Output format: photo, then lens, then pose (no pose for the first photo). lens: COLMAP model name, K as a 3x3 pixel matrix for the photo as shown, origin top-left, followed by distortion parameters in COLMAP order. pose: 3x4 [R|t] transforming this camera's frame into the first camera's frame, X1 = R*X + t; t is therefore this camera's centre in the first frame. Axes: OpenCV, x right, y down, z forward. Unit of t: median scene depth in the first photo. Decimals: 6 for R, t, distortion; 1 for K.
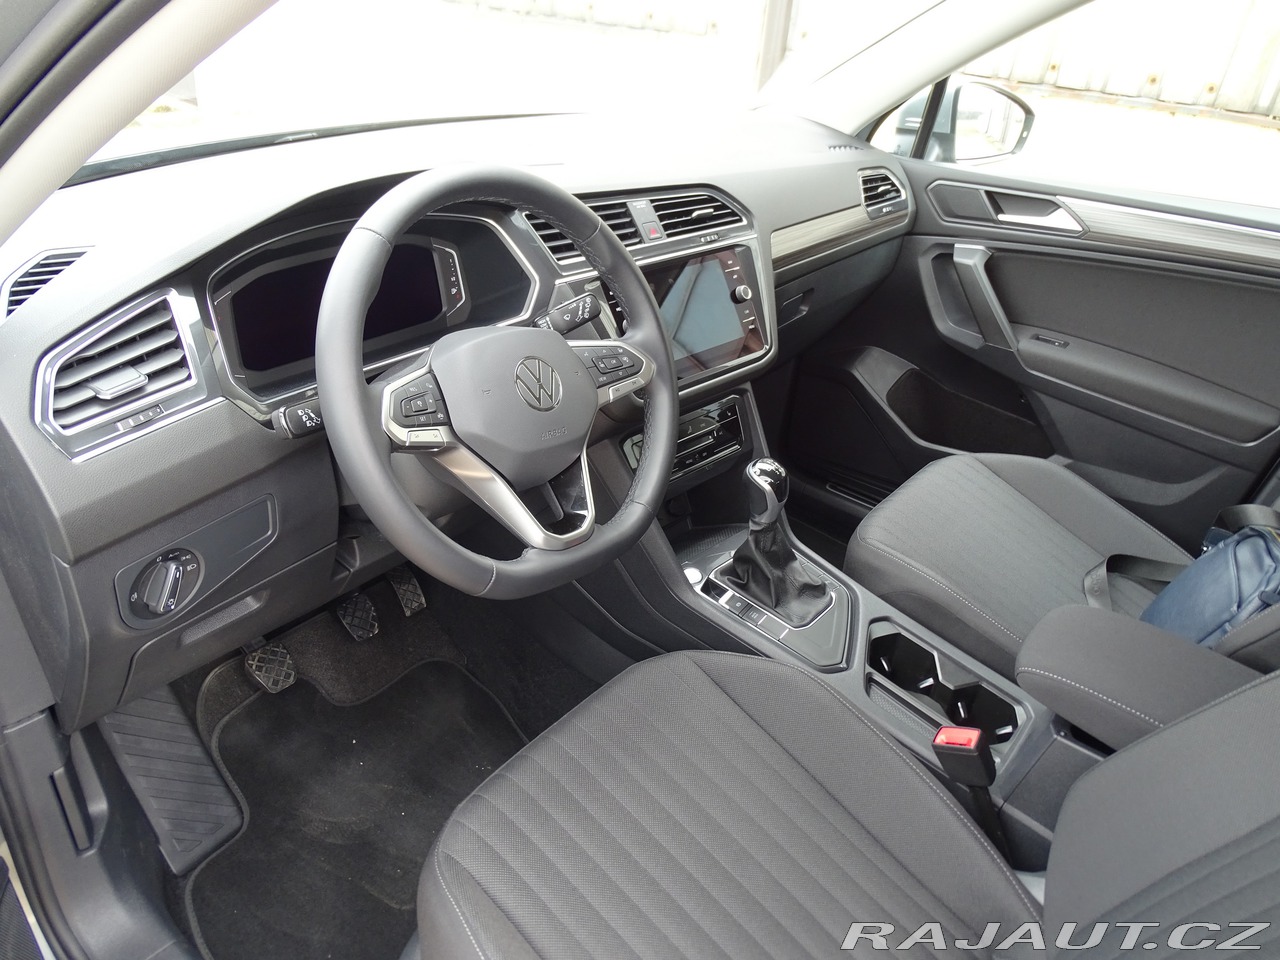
lens RADIAL K [[906.5, 0, 640.0], [0, 906.5, 480.0], [0, 0, 1]] dist [-0.002272, -0.001911]
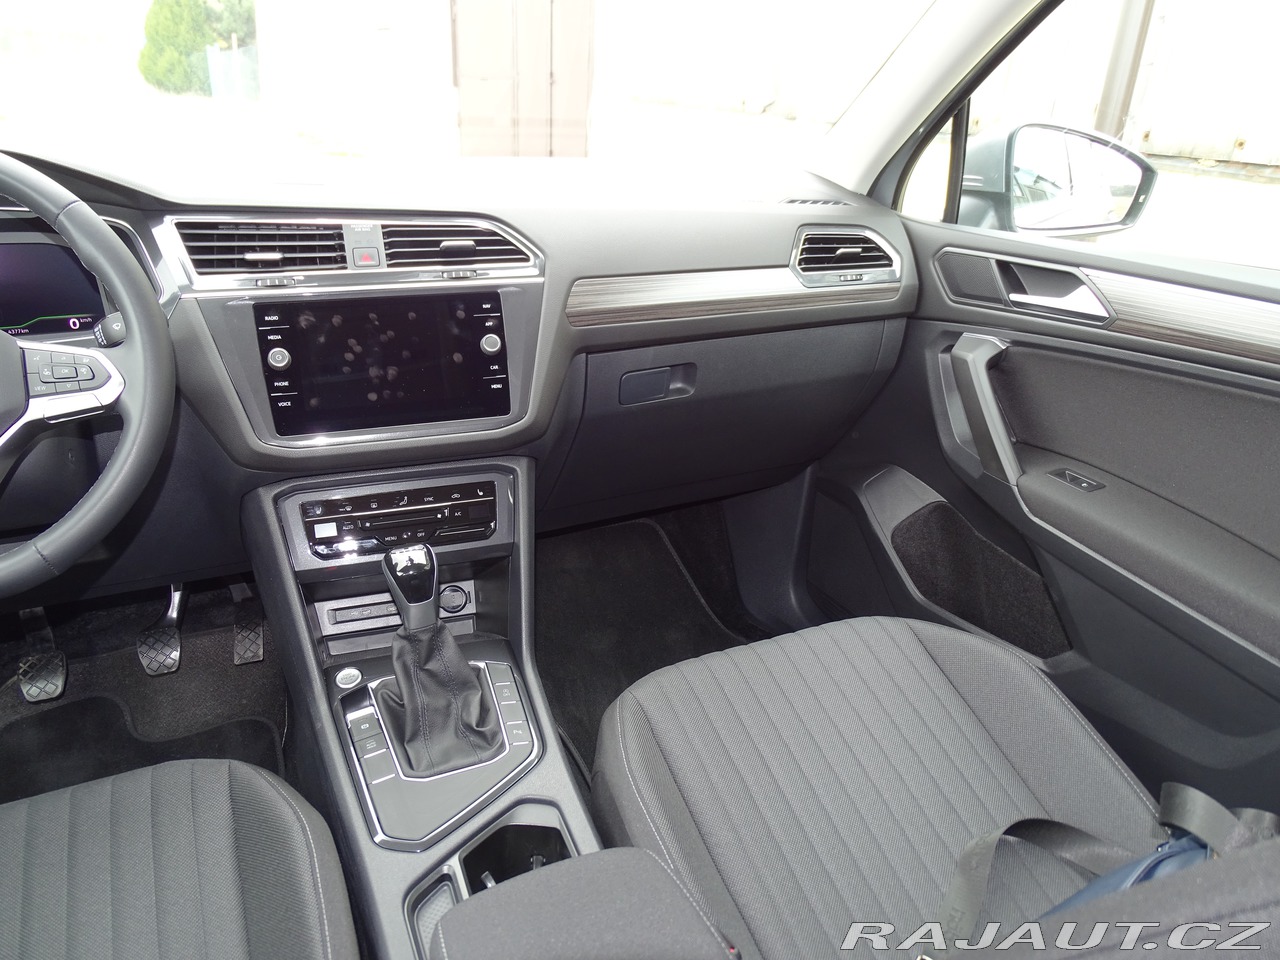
lens RADIAL K [[906.5, 0, 640.0], [0, 906.5, 480.0], [0, 0, 1]] dist [-0.002272, -0.001911]
pose [[0.895009, 0.138290, -0.424069, 0.468570], [-0.191045, 0.977955, -0.084291, -0.036336], [0.403064, 0.156458, 0.901699, 0.274920]]
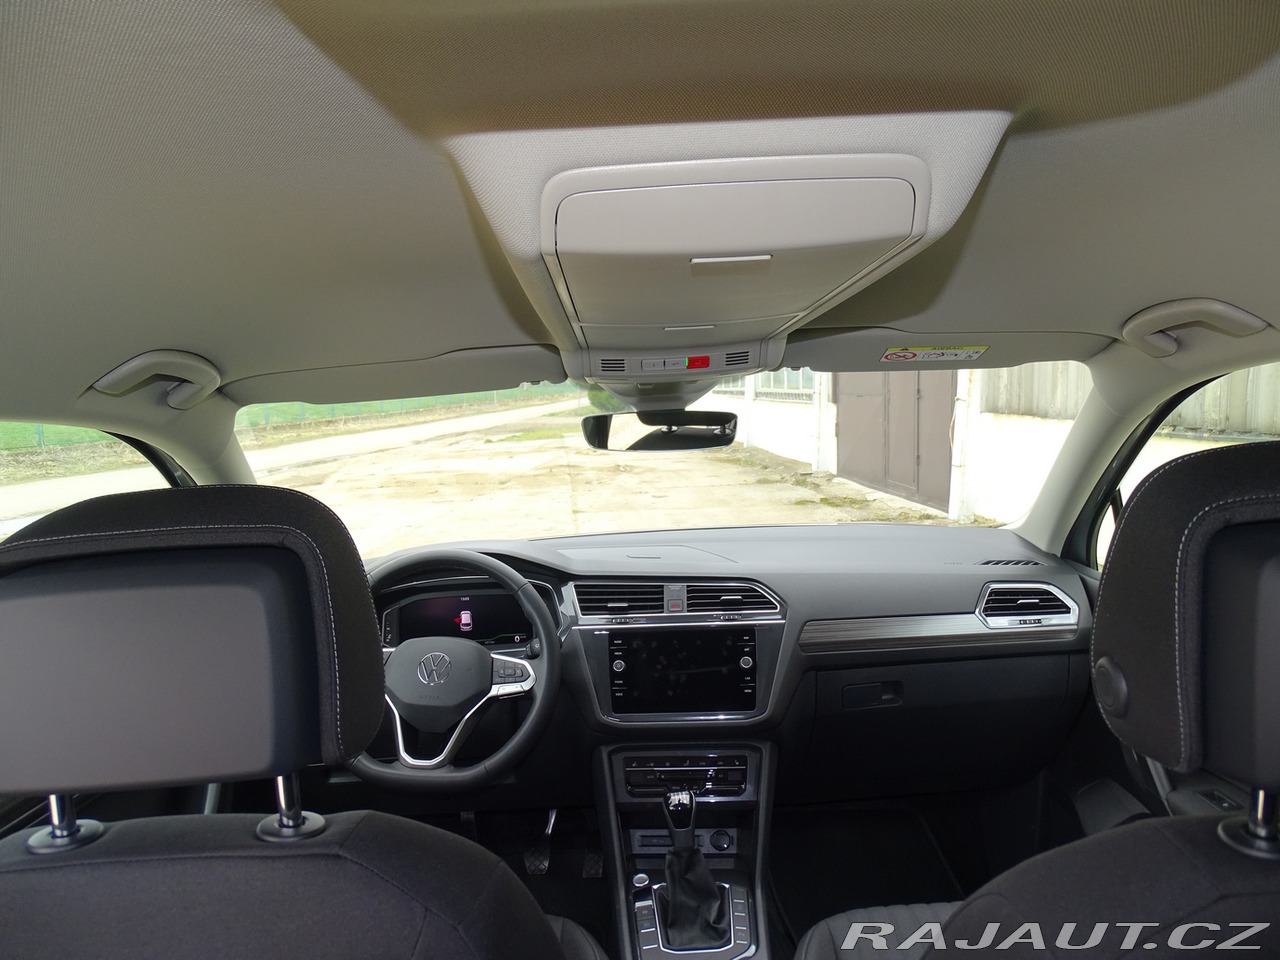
lens RADIAL K [[906.5, 0, 640.0], [0, 906.5, 480.0], [0, 0, 1]] dist [-0.002272, -0.001911]
pose [[0.637963, -0.020345, -0.769798, 0.783081], [-0.301589, 0.913196, -0.274074, -0.039717], [0.708553, 0.407011, 0.576449, 0.058581]]
